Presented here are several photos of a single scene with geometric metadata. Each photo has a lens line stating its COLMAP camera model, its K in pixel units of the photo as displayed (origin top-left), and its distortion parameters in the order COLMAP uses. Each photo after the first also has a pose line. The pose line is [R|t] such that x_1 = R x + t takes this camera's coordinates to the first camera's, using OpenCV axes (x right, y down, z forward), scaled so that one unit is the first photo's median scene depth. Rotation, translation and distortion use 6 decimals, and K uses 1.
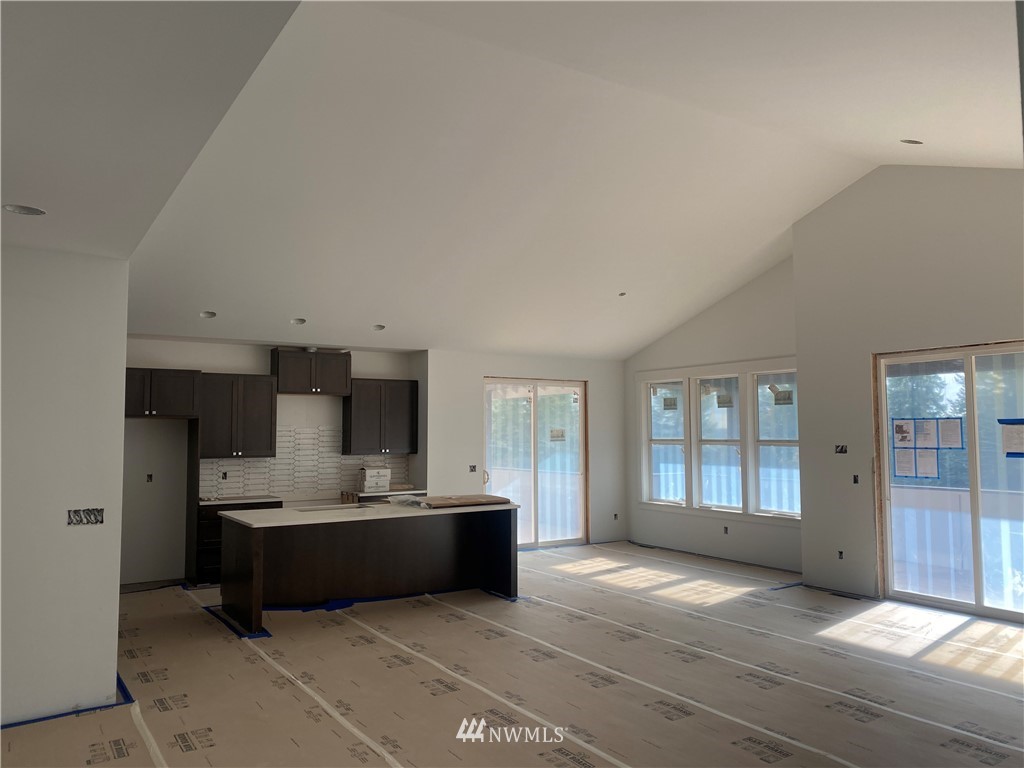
lens RADIAL K [[783.8, 0, 516.0], [0, 783.8, 380.9], [0, 0, 1]] dist [0.016068, -0.010436]
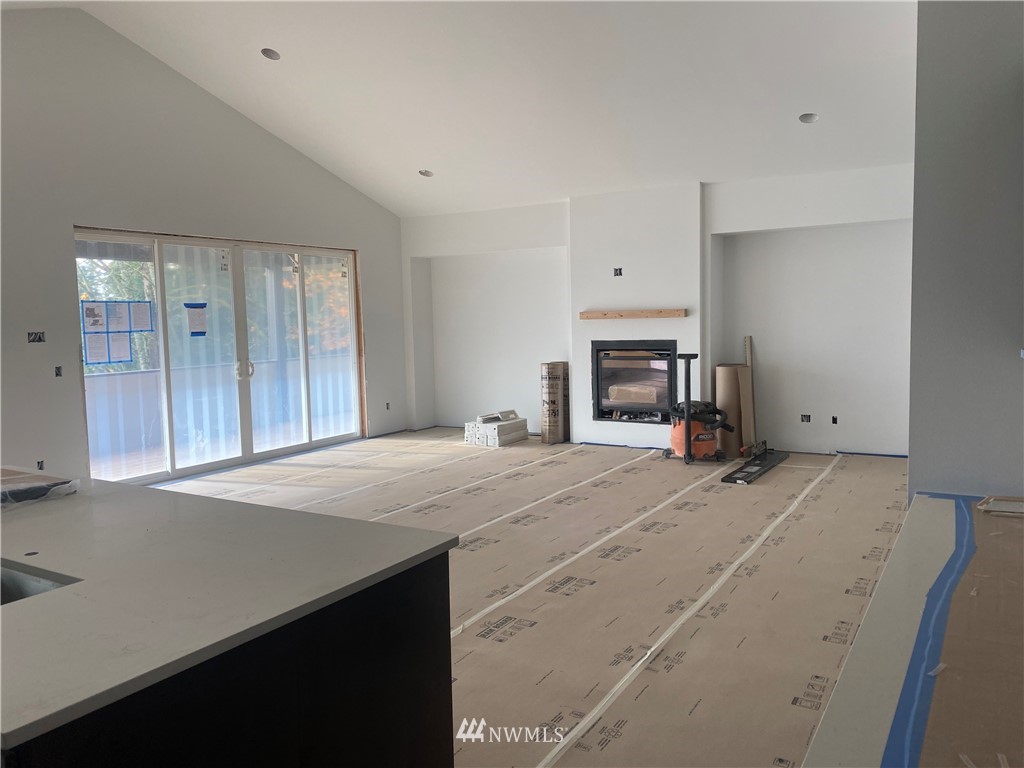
lens RADIAL K [[783.8, 0, 516.0], [0, 783.8, 380.9], [0, 0, 1]] dist [0.016068, -0.010436]
pose [[-0.437312, -0.061115, 0.897231, -0.625161], [-0.034144, 0.998097, 0.051344, 0.085616], [-0.898661, -0.008181, -0.438567, 1.062719]]
